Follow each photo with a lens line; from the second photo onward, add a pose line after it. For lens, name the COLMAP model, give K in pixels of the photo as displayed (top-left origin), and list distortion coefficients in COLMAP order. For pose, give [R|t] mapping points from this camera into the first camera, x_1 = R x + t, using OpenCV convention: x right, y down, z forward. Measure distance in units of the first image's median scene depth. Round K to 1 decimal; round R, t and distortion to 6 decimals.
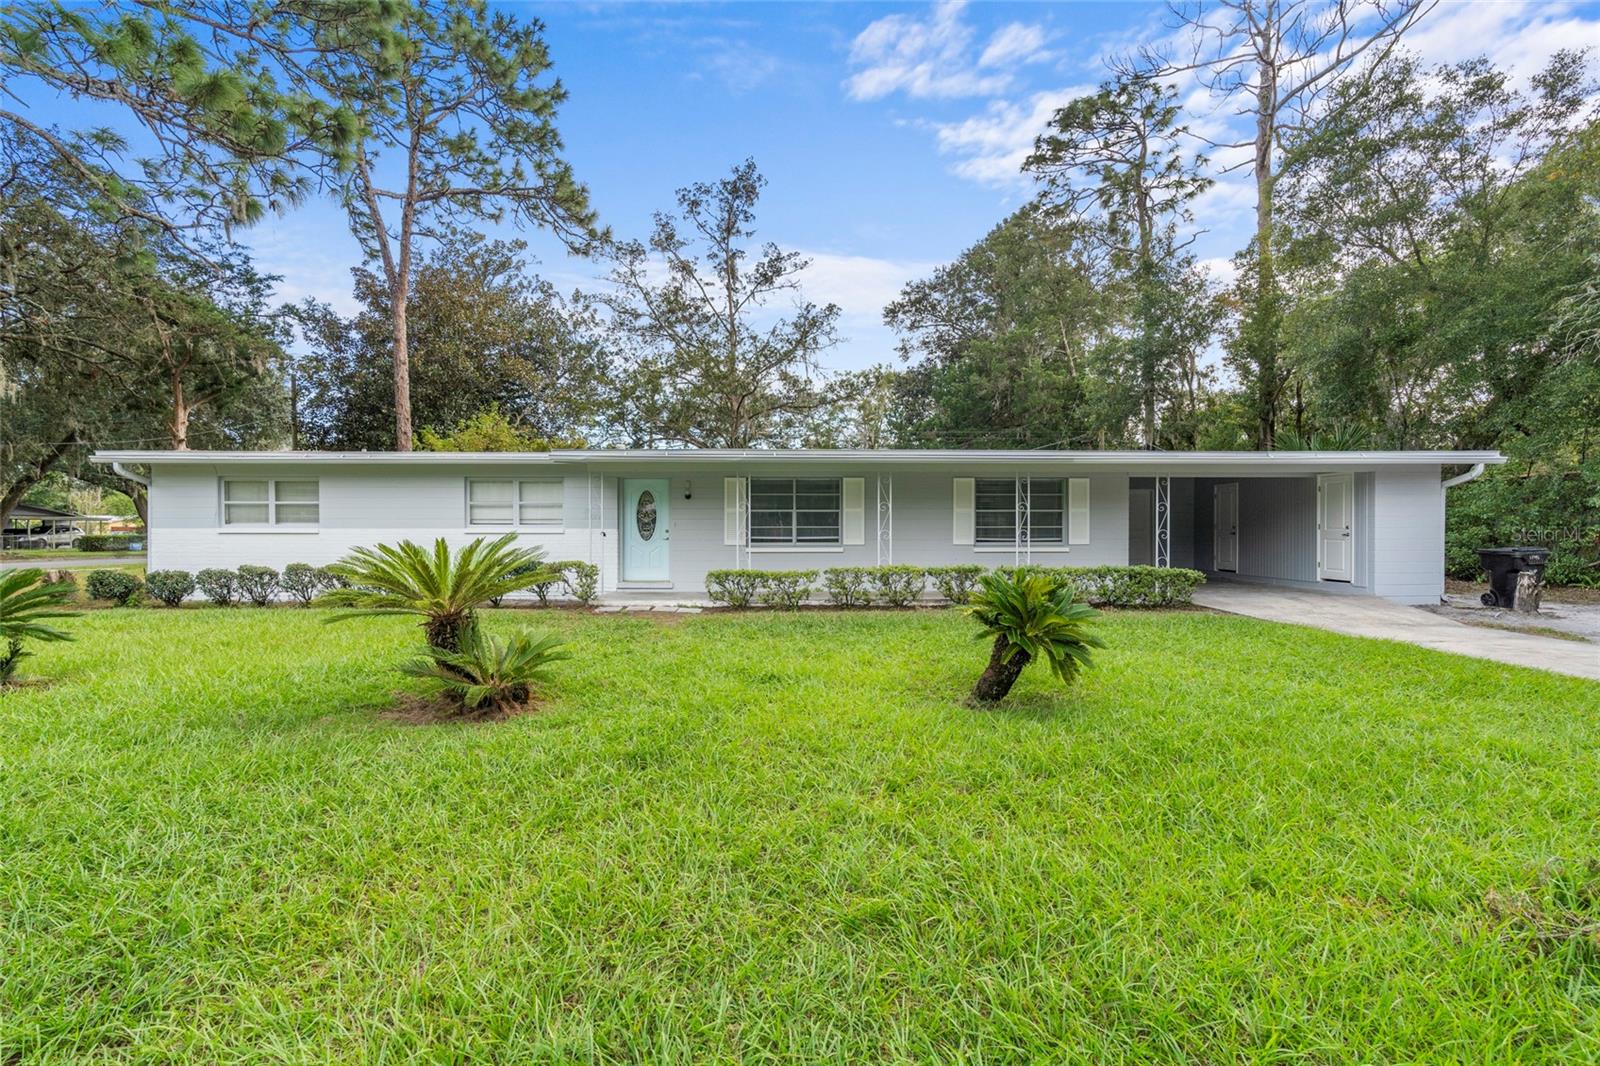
lens RADIAL K [[724.4, 0, 800.9], [0, 724.4, 533.7], [0, 0, 1]] dist [-0.007961, 0.001500]
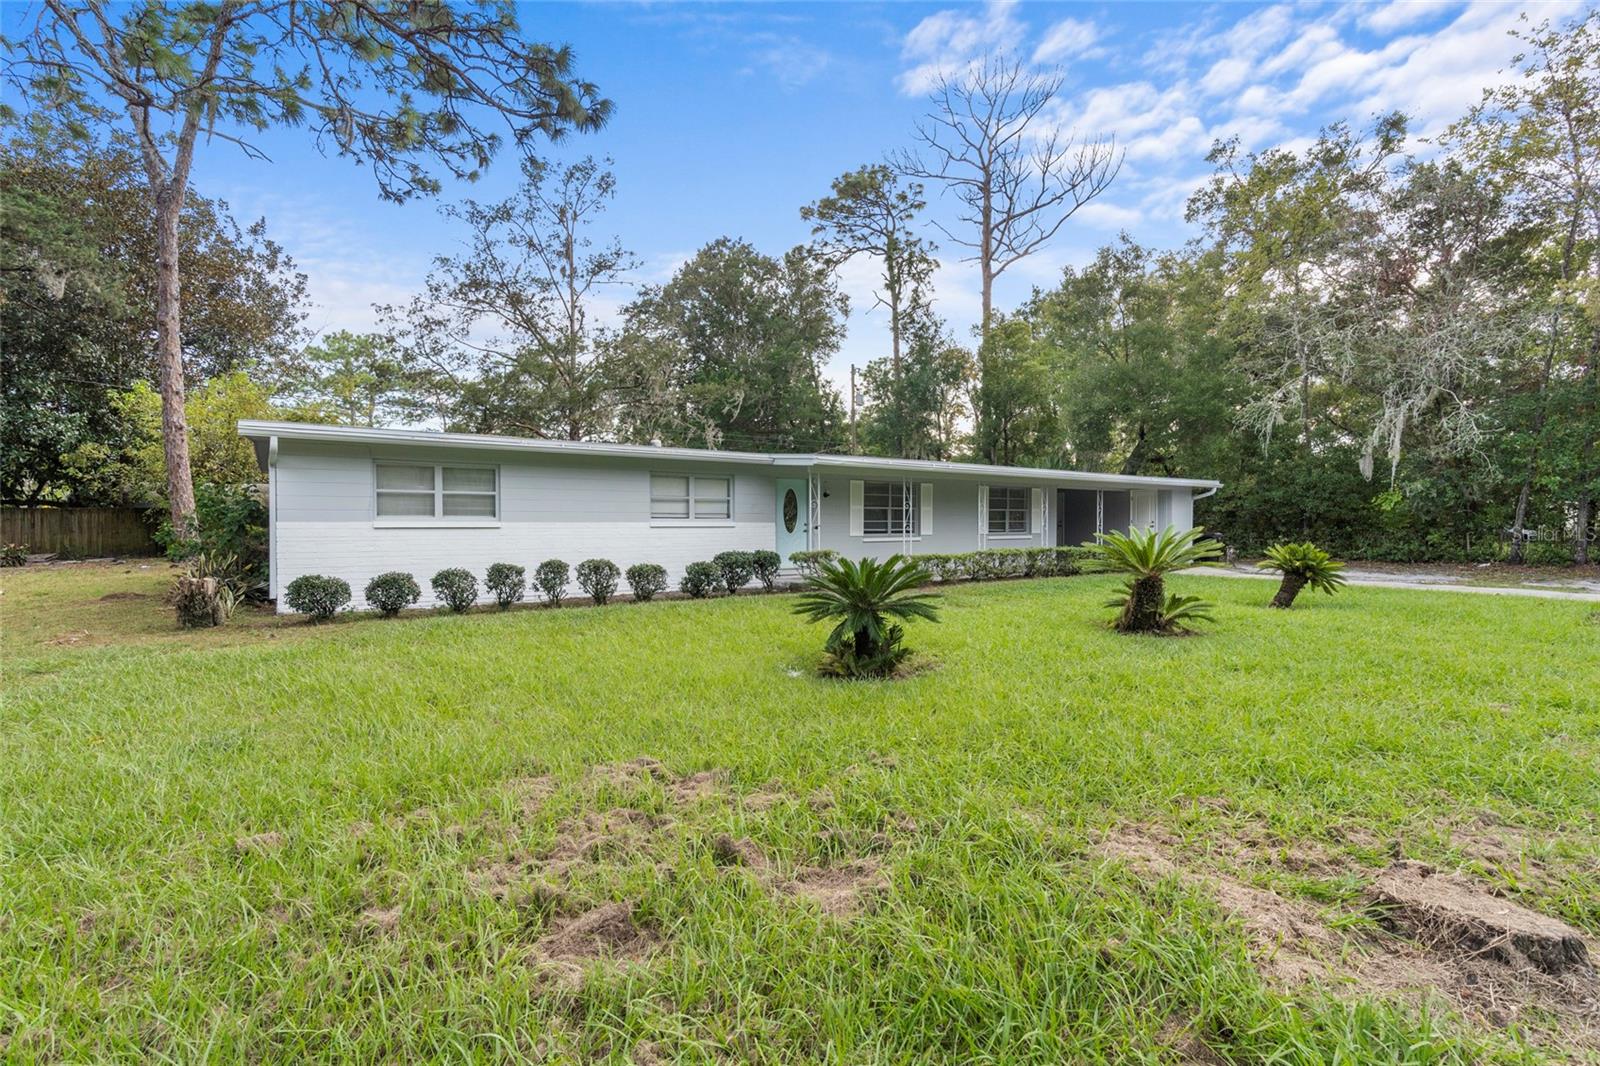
lens RADIAL K [[724.4, 0, 807.8], [0, 724.4, 530.5], [0, 0, 1]] dist [-0.007961, 0.001500]
pose [[0.825835, -0.005894, 0.563881, -0.849380], [0.003460, 0.999980, 0.005385, -0.000279], [-0.563901, -0.002496, 0.825838, 0.044696]]
